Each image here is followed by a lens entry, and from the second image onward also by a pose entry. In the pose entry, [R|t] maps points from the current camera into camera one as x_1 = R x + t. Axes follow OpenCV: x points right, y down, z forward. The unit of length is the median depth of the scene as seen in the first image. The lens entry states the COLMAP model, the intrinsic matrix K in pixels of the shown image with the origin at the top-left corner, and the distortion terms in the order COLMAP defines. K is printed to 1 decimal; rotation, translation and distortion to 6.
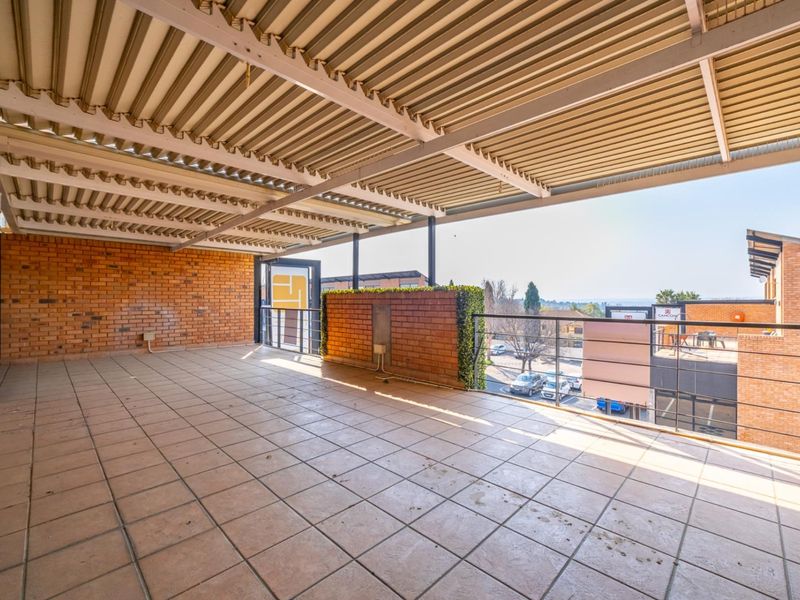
lens RADIAL K [[356.3, 0, 402.8], [0, 356.3, 302.0], [0, 0, 1]] dist [-0.003926, -0.000357]
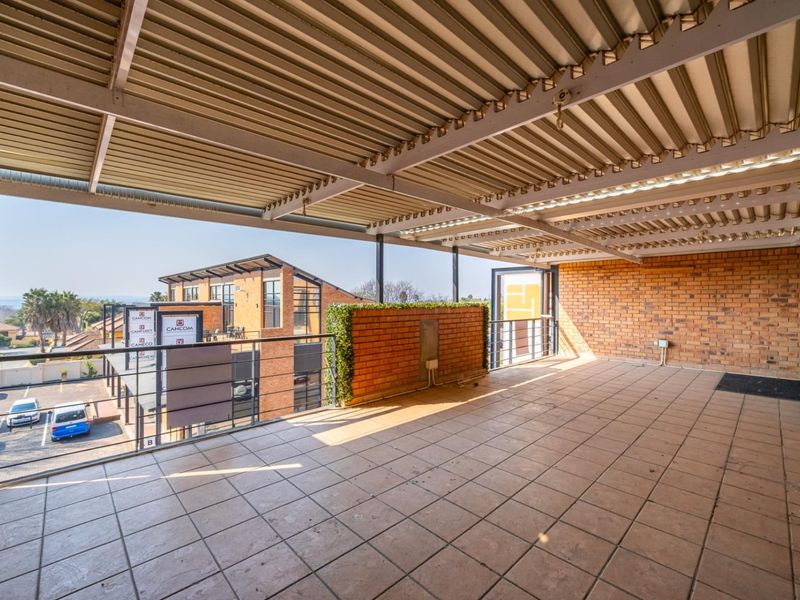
lens RADIAL K [[356.3, 0, 402.7], [0, 356.3, 298.3], [0, 0, 1]] dist [-0.003926, -0.000357]
pose [[0.031876, 0.004450, 0.999482, -1.045787], [0.002845, 0.999986, -0.004543, -0.048142], [-0.999488, 0.002988, 0.031862, 1.026415]]
